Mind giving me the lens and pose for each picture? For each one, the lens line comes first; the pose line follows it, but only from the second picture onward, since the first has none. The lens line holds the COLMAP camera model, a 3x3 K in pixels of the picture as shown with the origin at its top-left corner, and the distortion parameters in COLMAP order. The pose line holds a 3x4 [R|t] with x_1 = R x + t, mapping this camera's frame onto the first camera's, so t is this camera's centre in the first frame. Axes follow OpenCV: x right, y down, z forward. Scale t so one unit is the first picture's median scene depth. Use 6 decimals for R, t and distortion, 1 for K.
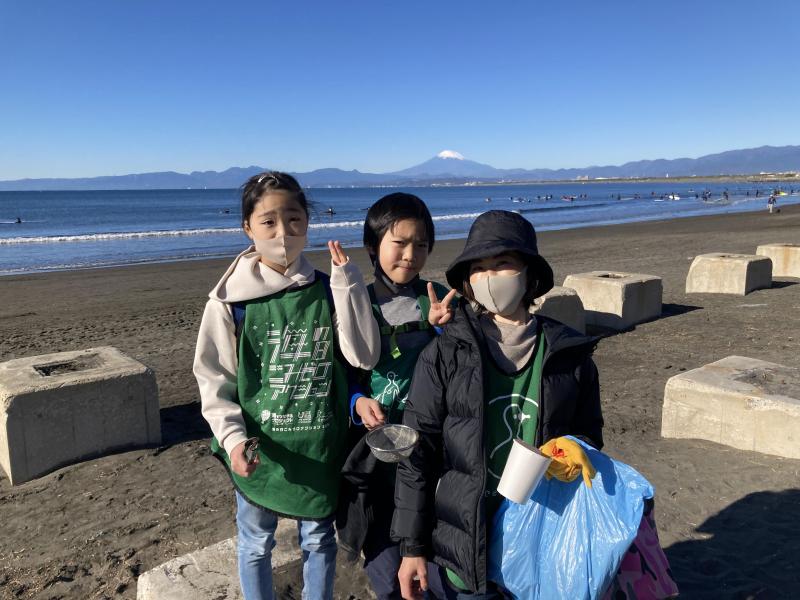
lens RADIAL K [[626.5, 0, 384.9], [0, 626.5, 299.9], [0, 0, 1]] dist [0.087849, -0.090855]
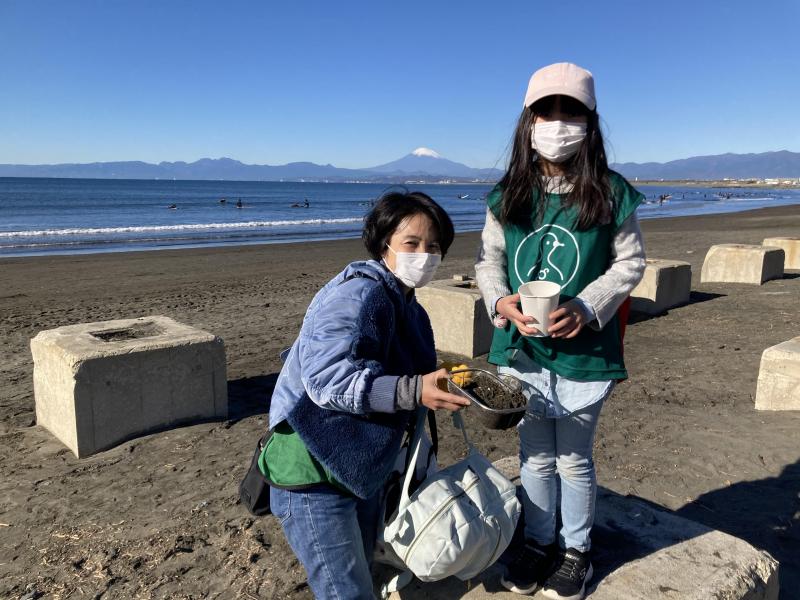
lens RADIAL K [[632.2, 0, 400.0], [0, 632.2, 300.0], [0, 0, 1]] dist [0.035830, 0.000945]
pose [[0.997628, 0.014577, 0.067268, -0.172557], [-0.014881, 0.999881, 0.004006, 0.048201], [-0.067202, -0.004998, 0.997727, 0.050103]]
